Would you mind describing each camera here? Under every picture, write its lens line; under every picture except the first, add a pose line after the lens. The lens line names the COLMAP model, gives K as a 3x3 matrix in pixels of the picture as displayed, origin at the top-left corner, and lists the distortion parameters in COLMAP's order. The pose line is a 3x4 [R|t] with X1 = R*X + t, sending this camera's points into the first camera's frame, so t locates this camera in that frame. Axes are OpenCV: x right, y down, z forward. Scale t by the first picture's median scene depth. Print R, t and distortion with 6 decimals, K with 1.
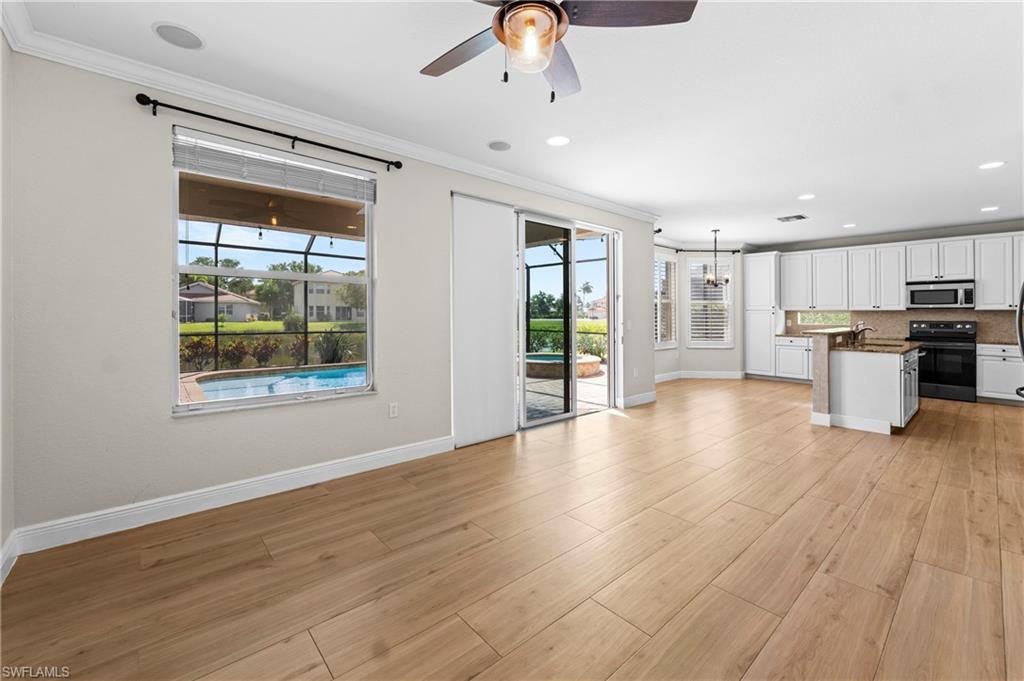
lens RADIAL K [[421.6, 0, 514.0], [0, 421.6, 310.2], [0, 0, 1]] dist [-0.002346, -0.000580]
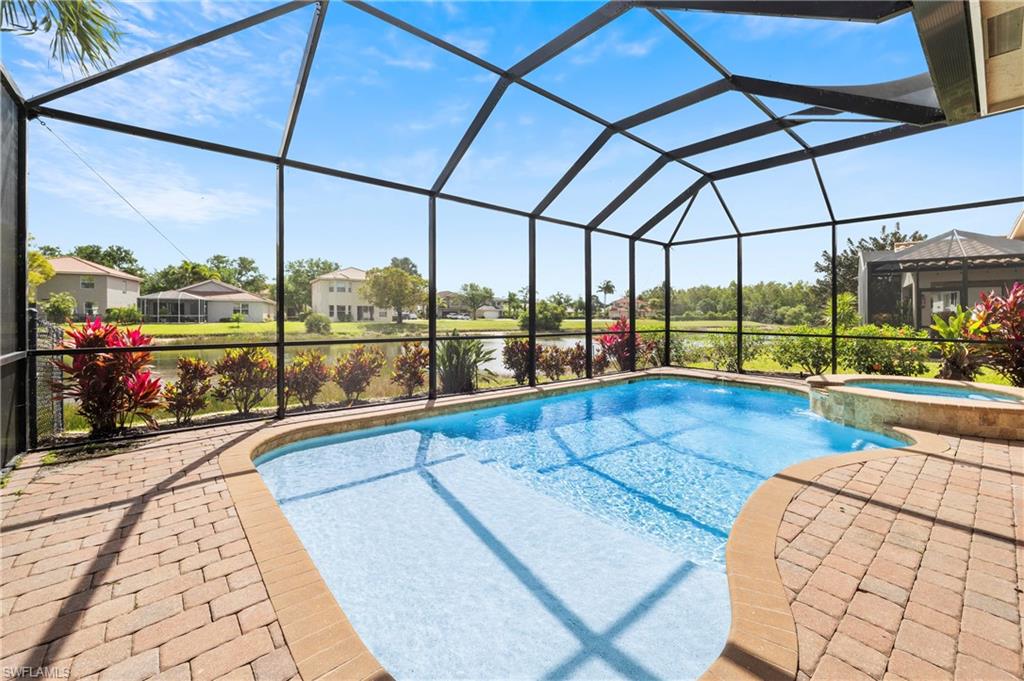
lens RADIAL K [[419.6, 0, 518.6], [0, 419.6, 317.8], [0, 0, 1]] dist [-0.001935, -0.000452]
pose [[0.999977, 0.000588, -0.006785, -0.631692], [-0.000479, 0.999871, 0.016026, 0.027037], [0.006794, -0.016022, 0.999849, 0.760547]]
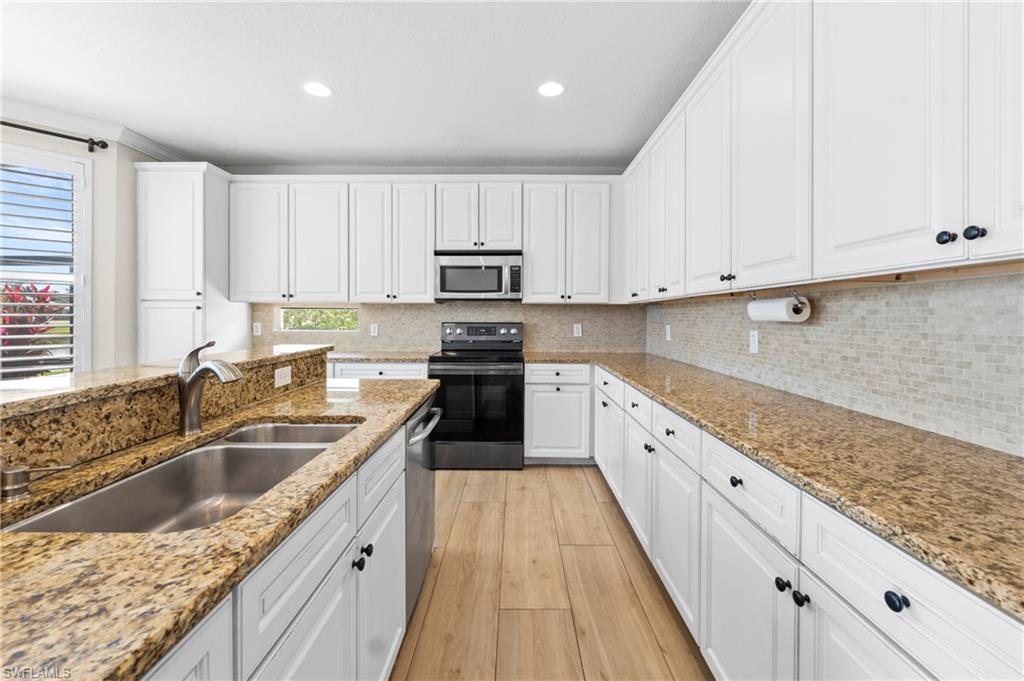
lens RADIAL K [[416.7, 0, 514.1], [0, 416.7, 316.9], [0, 0, 1]] dist [-0.003374, -0.000050]
pose [[0.663855, -0.005555, 0.747840, 0.622880], [-0.007244, 0.999878, 0.013857, 0.009981], [-0.747826, -0.014616, 0.663734, 0.591401]]
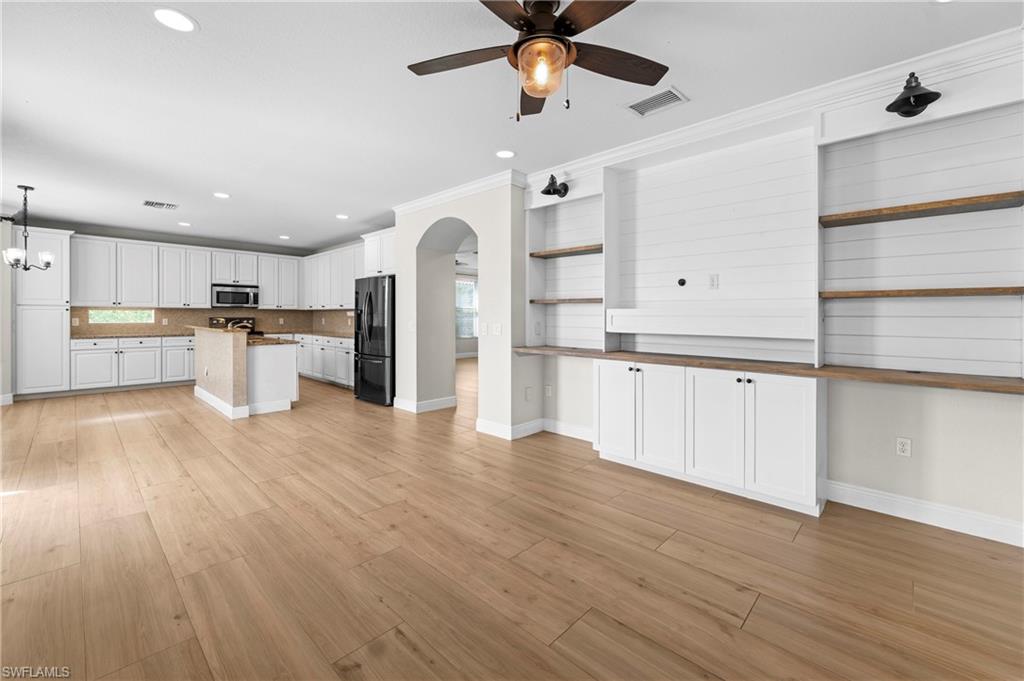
lens RADIAL K [[422.3, 0, 508.0], [0, 422.3, 313.8], [0, 0, 1]] dist [-0.003913, -0.000004]
pose [[-0.078718, -0.001729, 0.996895, -0.269105], [-0.016027, 0.999871, 0.000468, 0.001260], [-0.996768, -0.015941, -0.078735, 0.304425]]
